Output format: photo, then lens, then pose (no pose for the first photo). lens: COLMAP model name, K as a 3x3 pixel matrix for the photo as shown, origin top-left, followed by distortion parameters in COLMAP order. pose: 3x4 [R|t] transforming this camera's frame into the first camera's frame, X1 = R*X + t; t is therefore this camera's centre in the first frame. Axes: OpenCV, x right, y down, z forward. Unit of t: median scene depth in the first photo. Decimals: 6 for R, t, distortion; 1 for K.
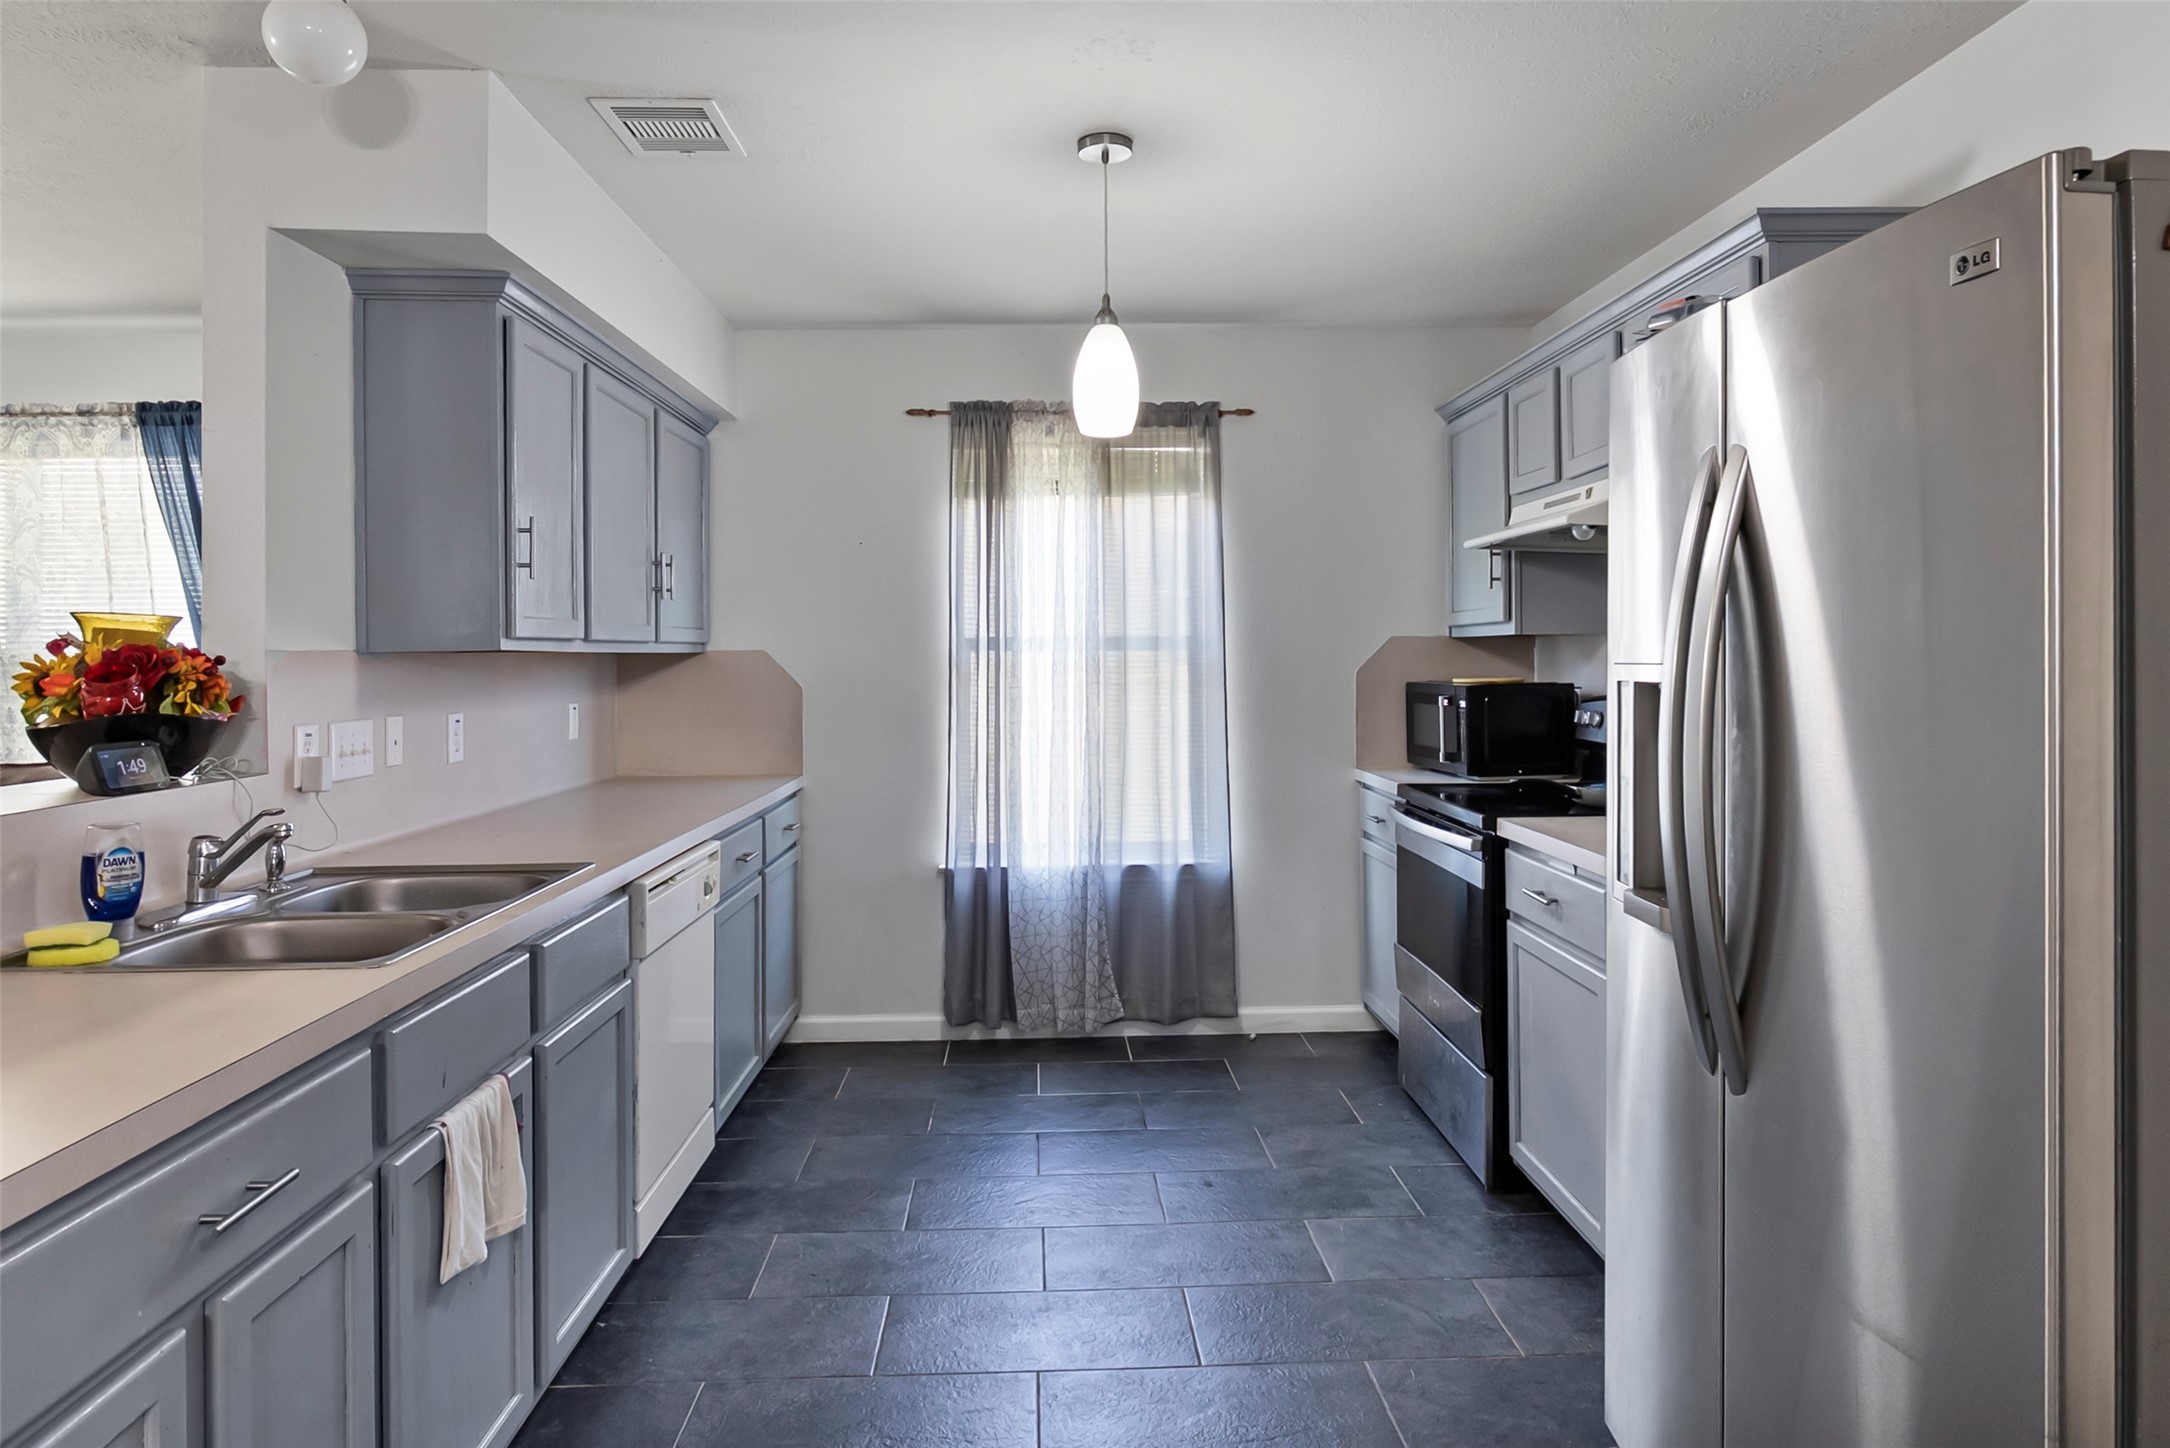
lens RADIAL K [[1309.4, 0, 1082.5], [0, 1309.4, 666.2], [0, 0, 1]] dist [-0.001808, -0.001065]
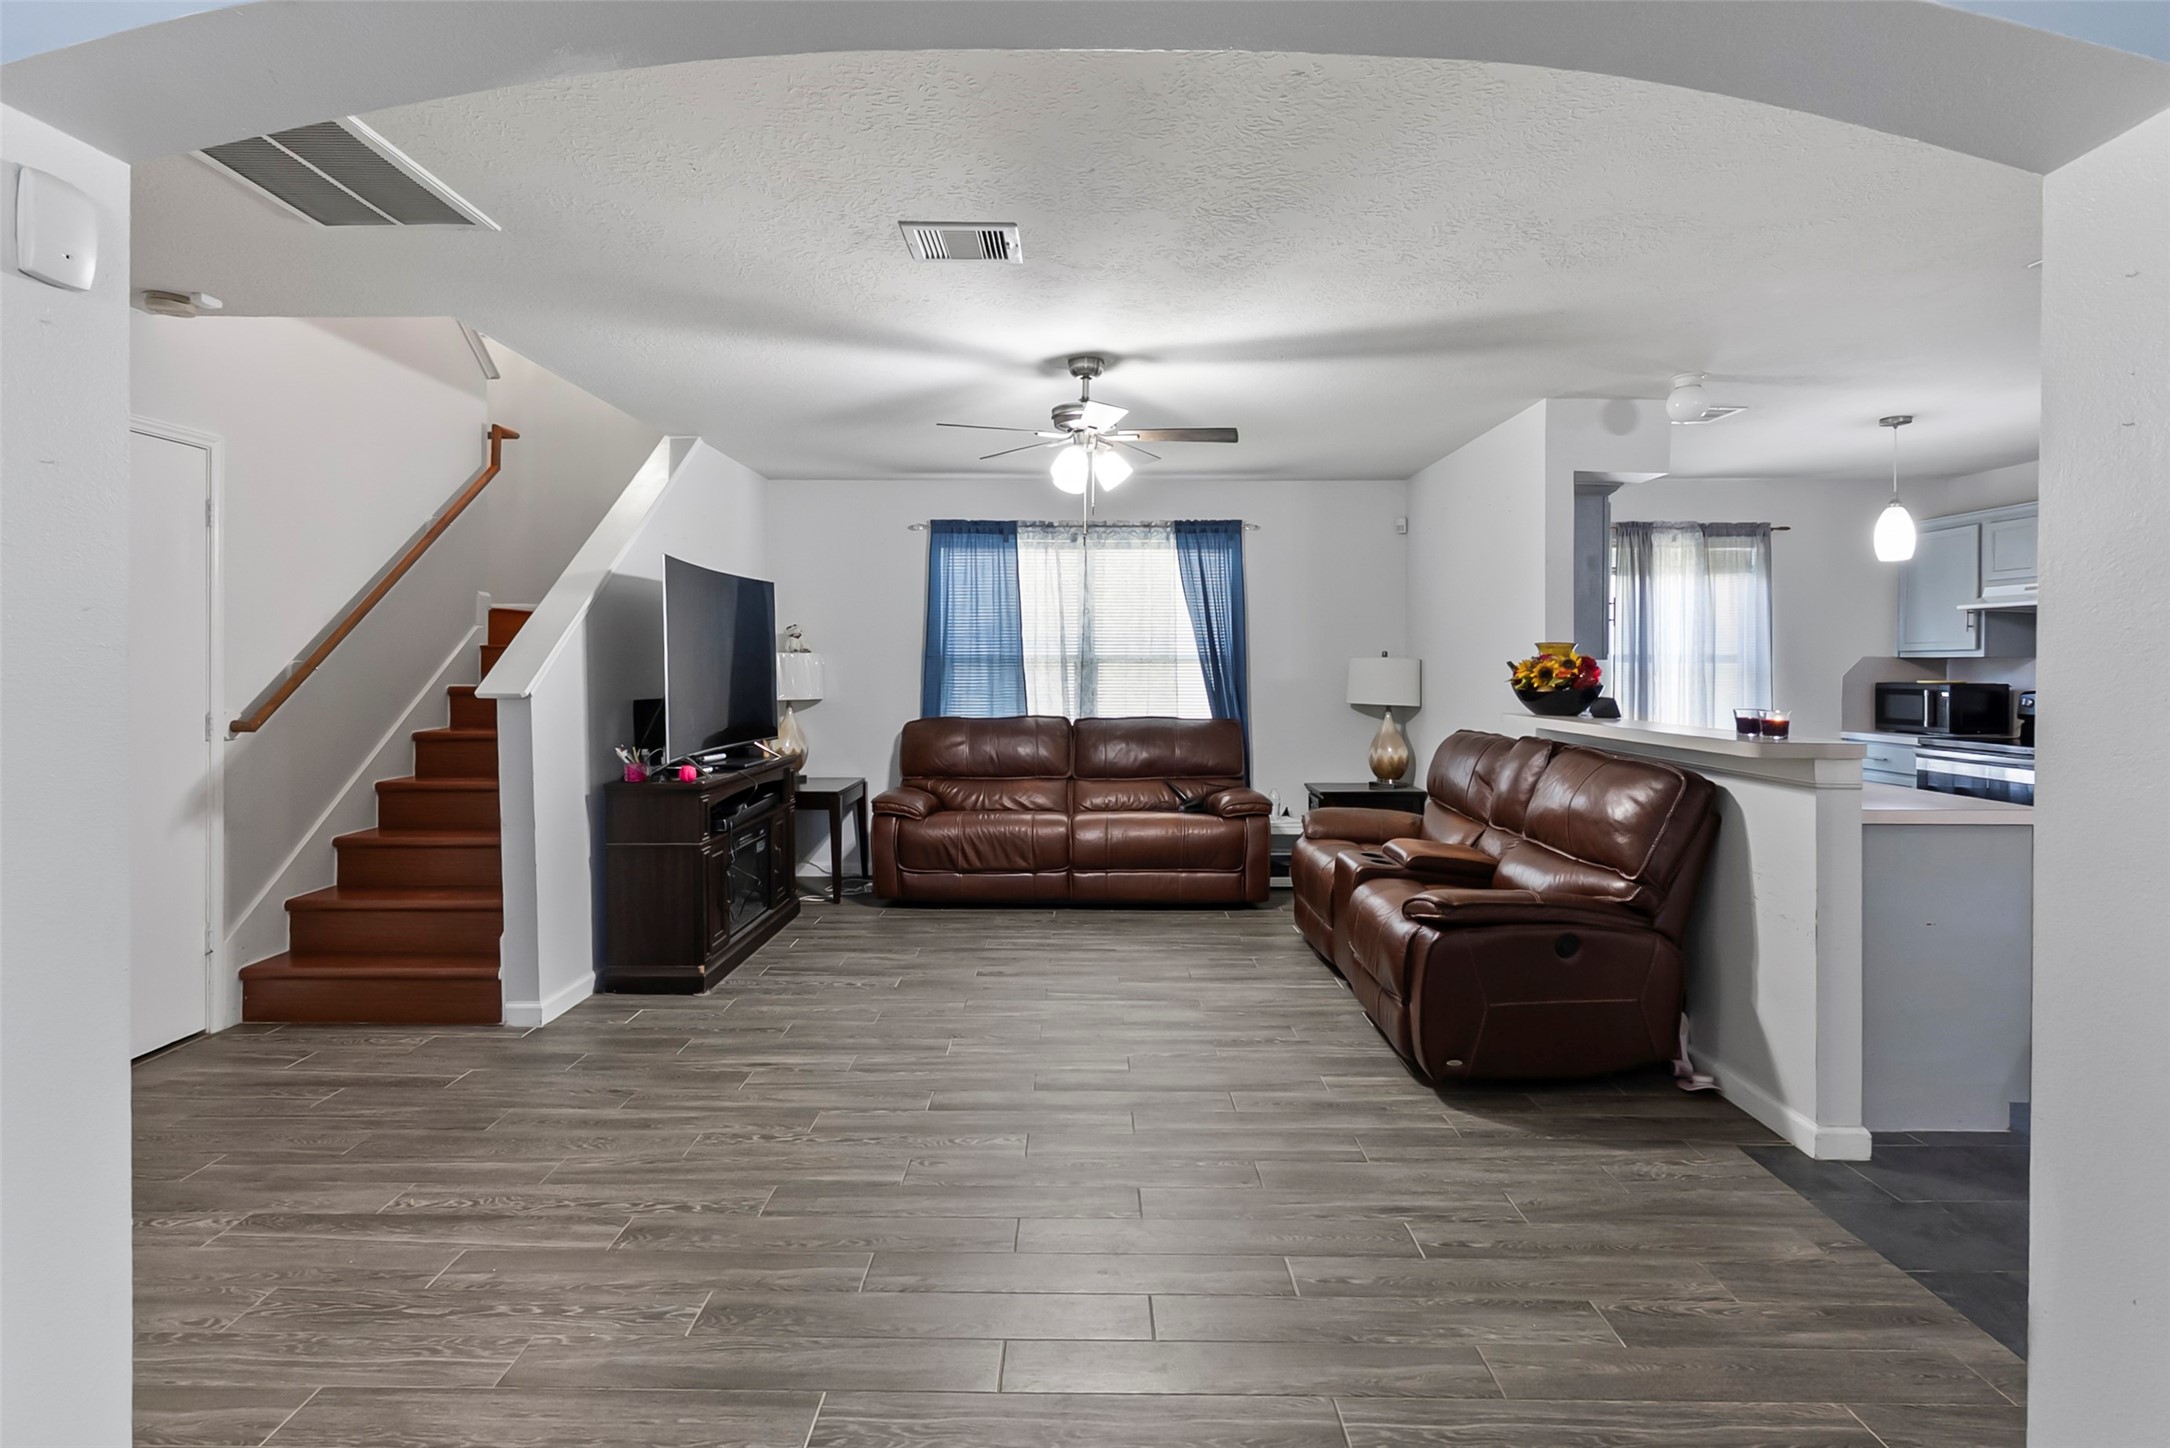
lens RADIAL K [[1062.7, 0, 1075.9], [0, 1062.7, 672.3], [0, 0, 1]] dist [0.001128, 0.000450]
pose [[0.999285, 0.012011, -0.035857, -0.804848], [-0.011973, 0.999928, 0.001272, 0.009944], [0.035870, -0.000842, 0.999356, -0.485436]]
